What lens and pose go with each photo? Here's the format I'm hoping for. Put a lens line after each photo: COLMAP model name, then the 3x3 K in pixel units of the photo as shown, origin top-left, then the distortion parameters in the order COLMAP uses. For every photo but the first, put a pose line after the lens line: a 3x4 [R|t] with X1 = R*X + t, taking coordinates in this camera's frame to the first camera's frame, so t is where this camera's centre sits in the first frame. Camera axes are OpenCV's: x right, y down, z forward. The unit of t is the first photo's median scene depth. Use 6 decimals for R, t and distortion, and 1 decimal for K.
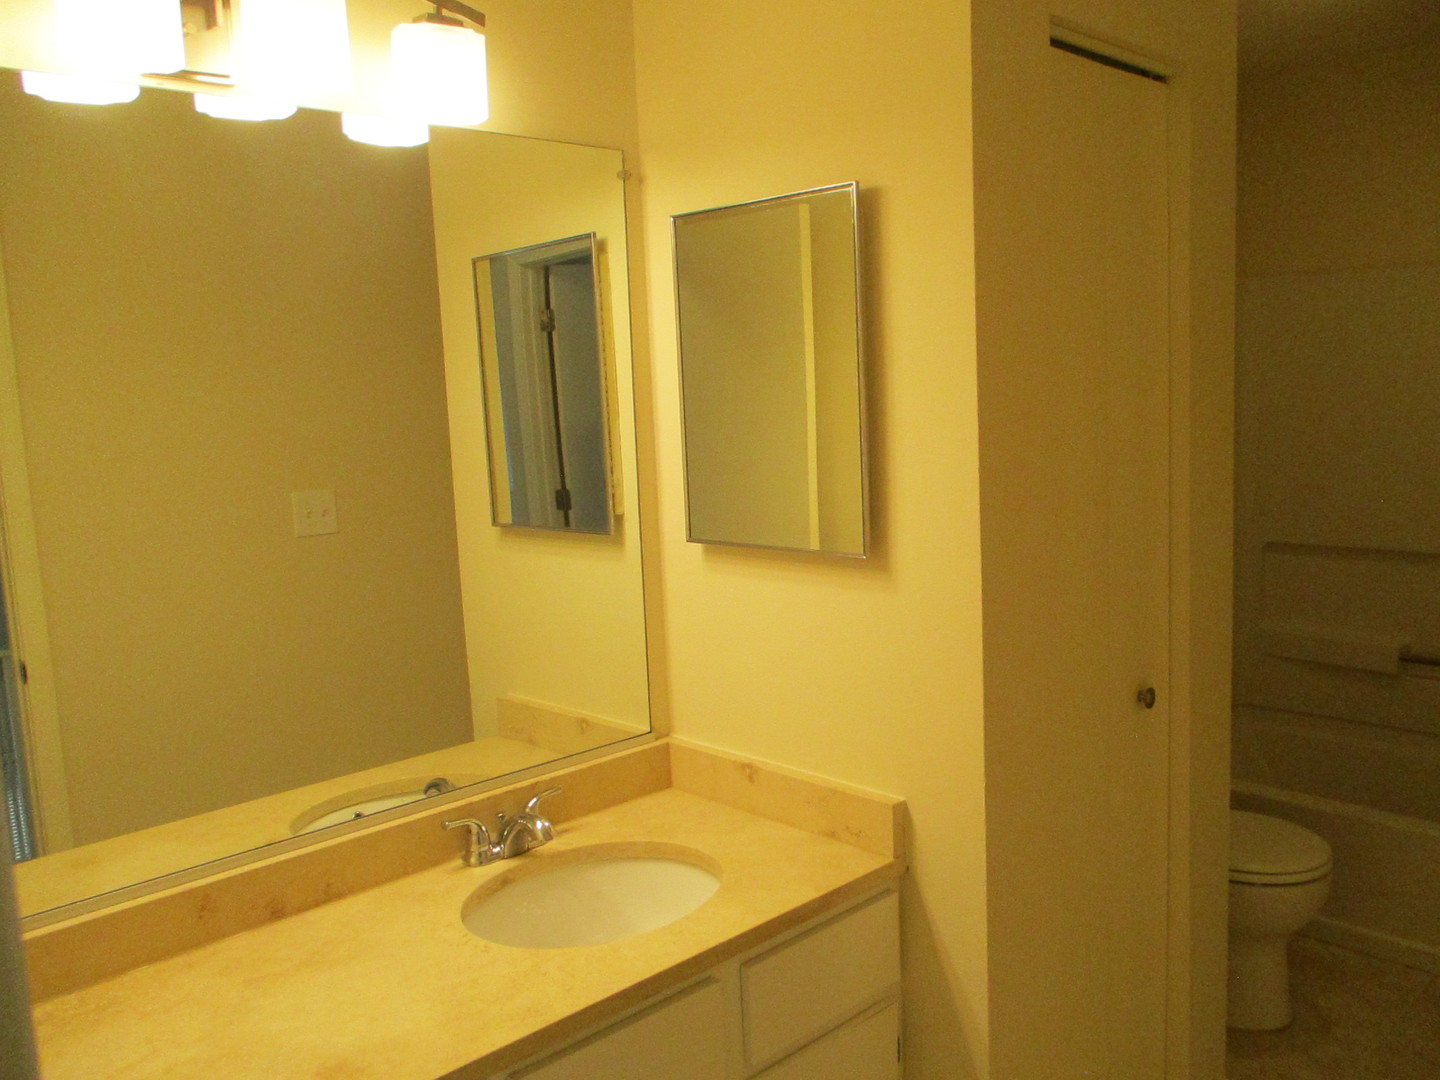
lens RADIAL K [[1212.4, 0, 721.5], [0, 1212.4, 528.9], [0, 0, 1]] dist [-0.023831, 0.007306]
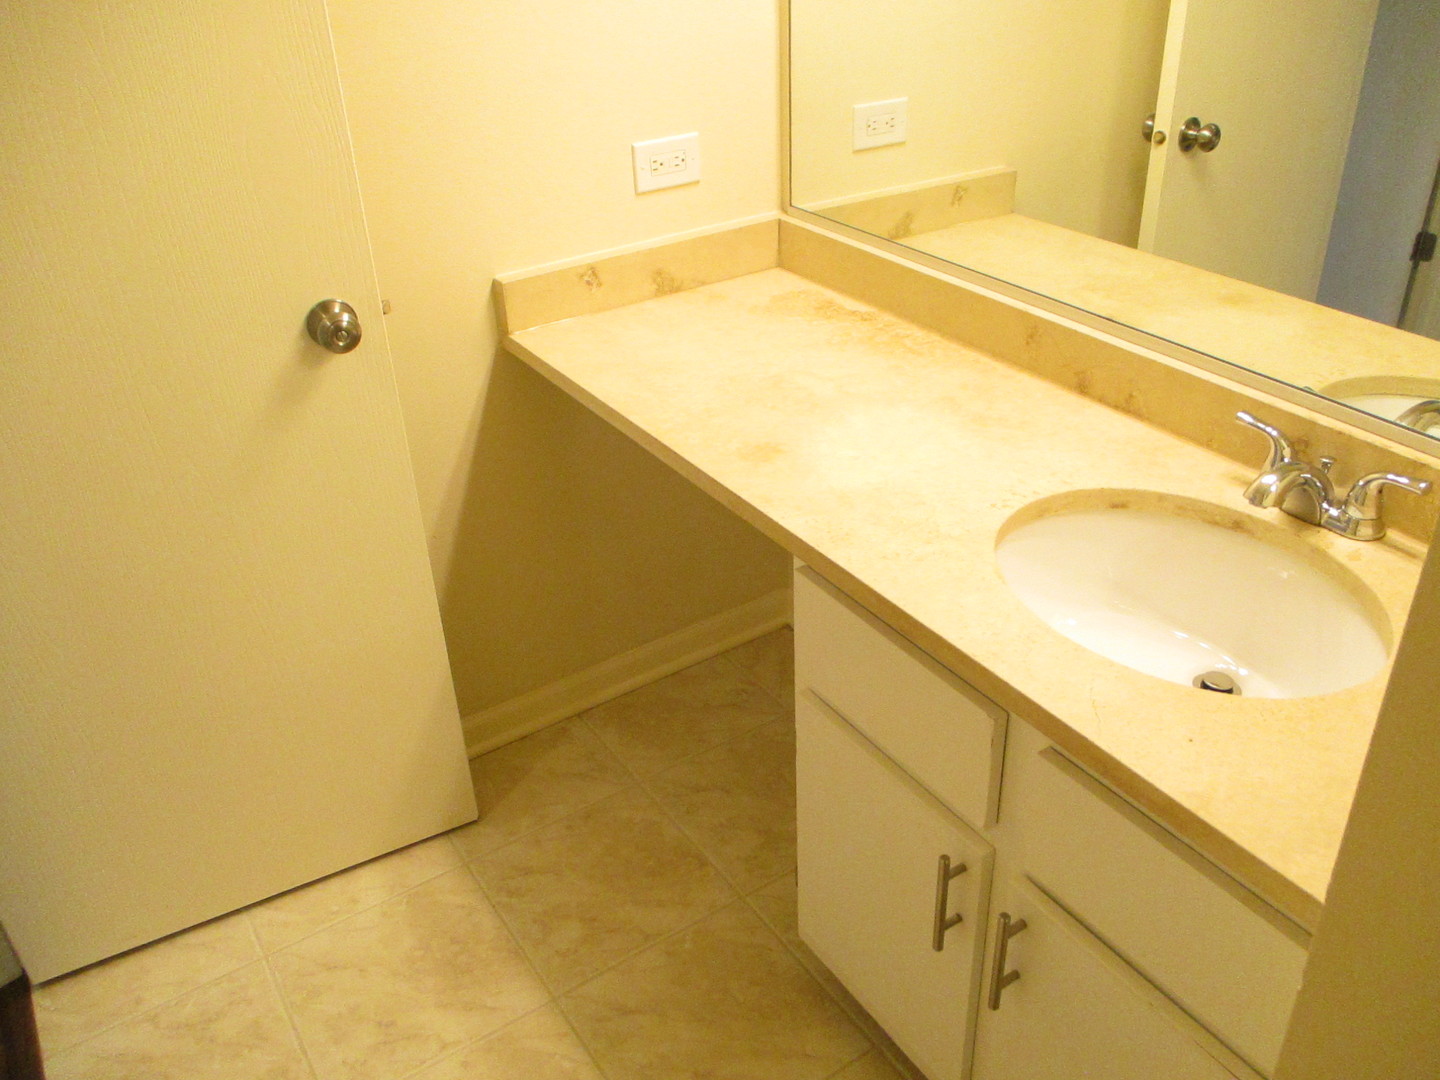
lens RADIAL K [[1212.4, 0, 721.5], [0, 1212.4, 528.9], [0, 0, 1]] dist [-0.023831, 0.007306]
pose [[-0.200889, 0.528126, -0.825062, 0.497674], [-0.072906, 0.831836, 0.550213, -0.080642], [0.976897, 0.170684, -0.128603, 0.838531]]
